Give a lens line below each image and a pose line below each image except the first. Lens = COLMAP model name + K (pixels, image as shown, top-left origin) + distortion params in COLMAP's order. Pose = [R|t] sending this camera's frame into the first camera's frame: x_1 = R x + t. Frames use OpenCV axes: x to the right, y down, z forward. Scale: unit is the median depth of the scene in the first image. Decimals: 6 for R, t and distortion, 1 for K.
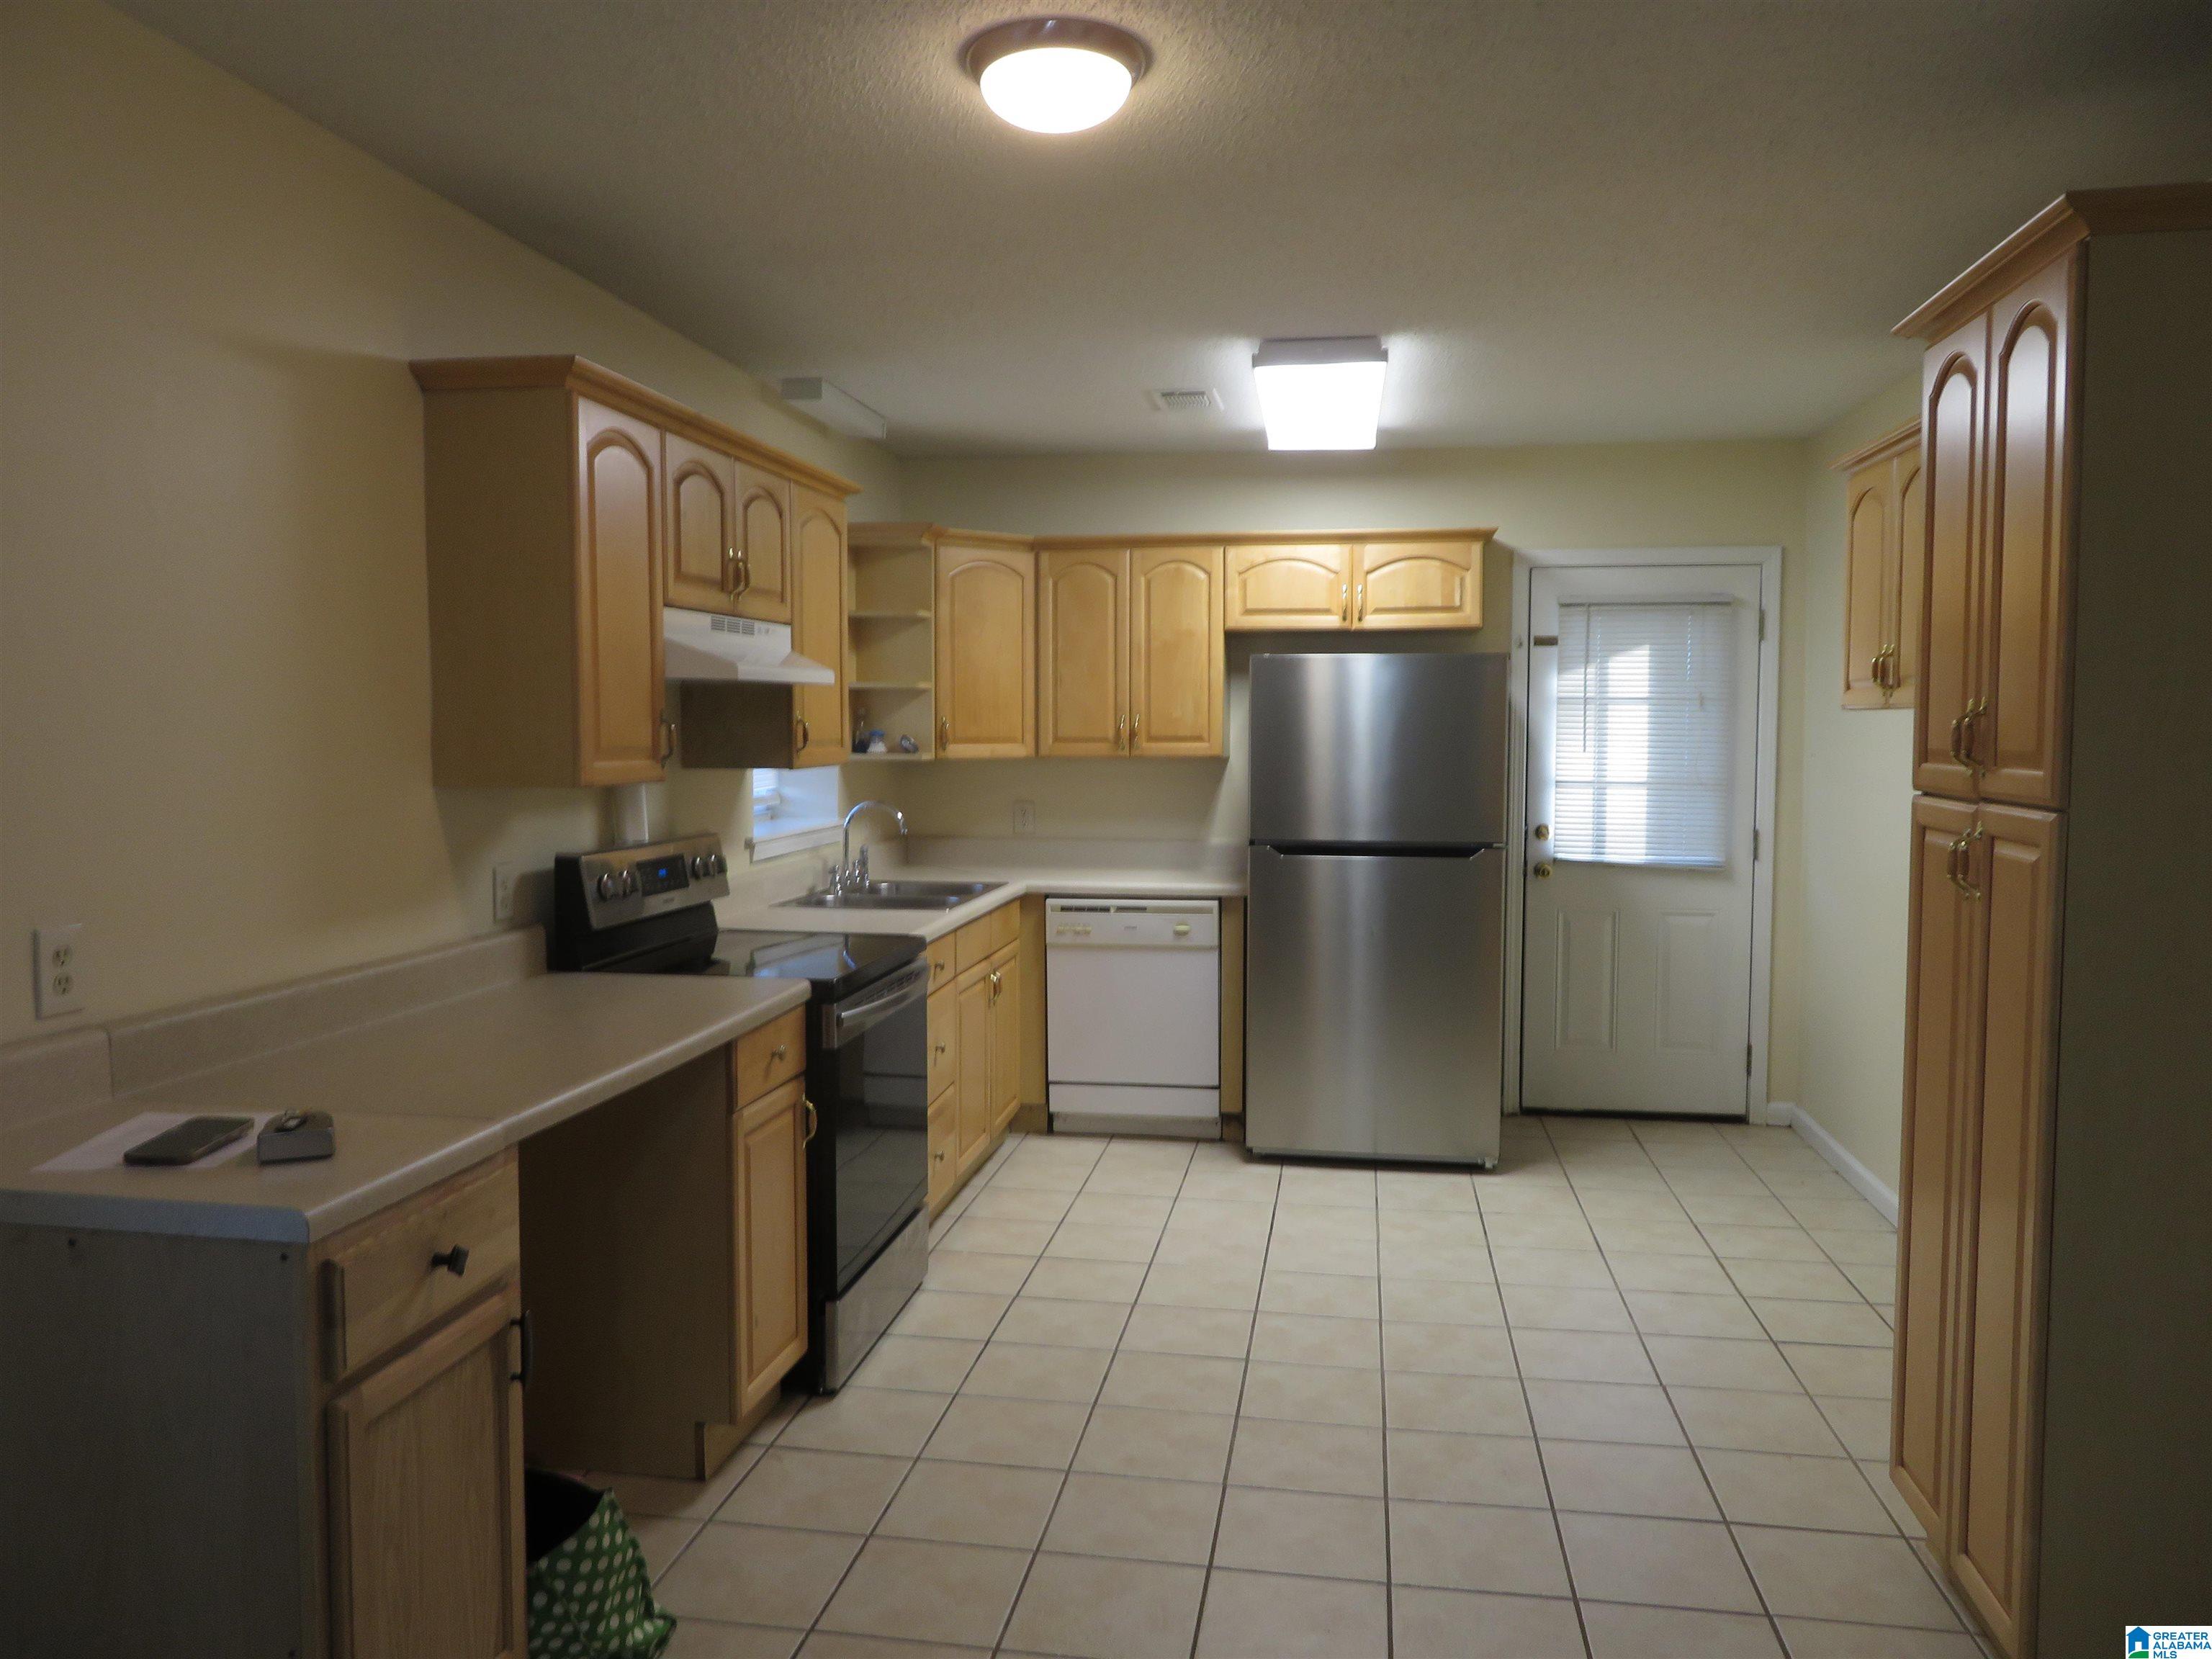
lens RADIAL K [[1588.6, 0, 1106.0], [0, 1588.6, 829.5], [0, 0, 1]] dist [-0.007810, 0.007608]
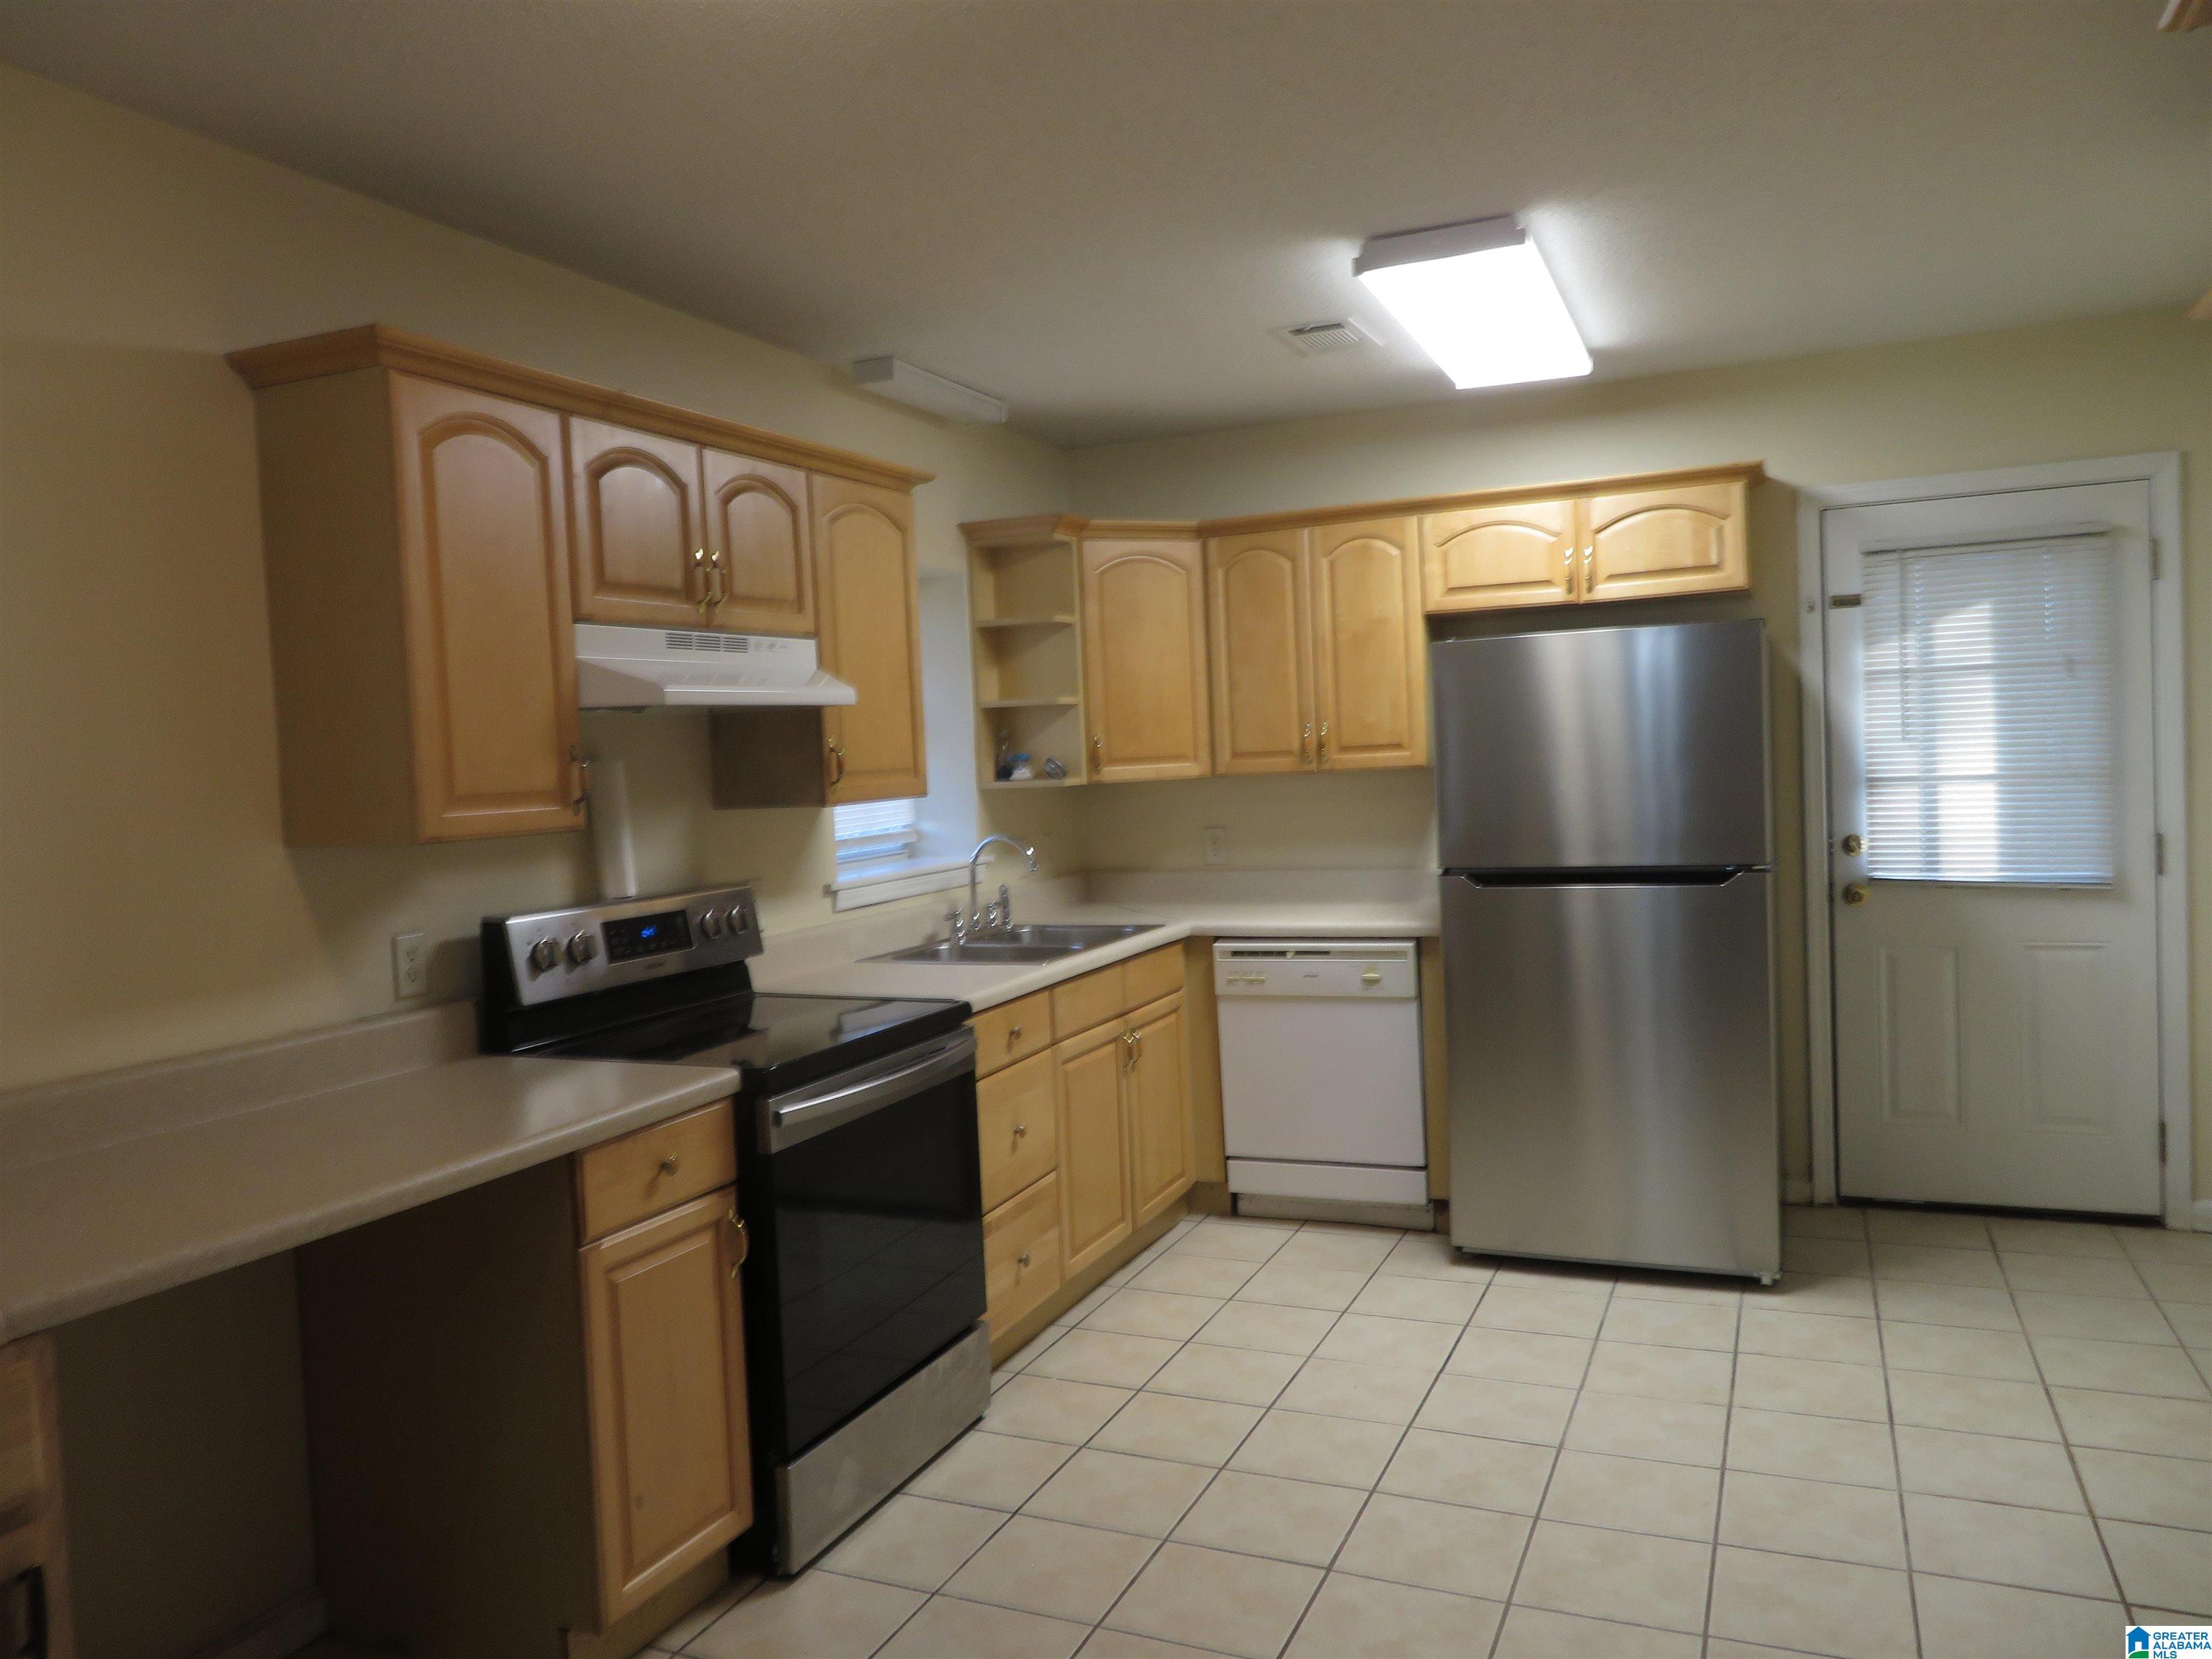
lens RADIAL K [[1588.6, 0, 1106.0], [0, 1588.6, 829.5], [0, 0, 1]] dist [-0.007810, 0.007608]
pose [[0.966521, -0.033194, -0.254432, 0.125917], [0.030371, 0.999426, -0.015016, -0.005643], [0.254784, 0.006786, 0.966974, 0.159743]]
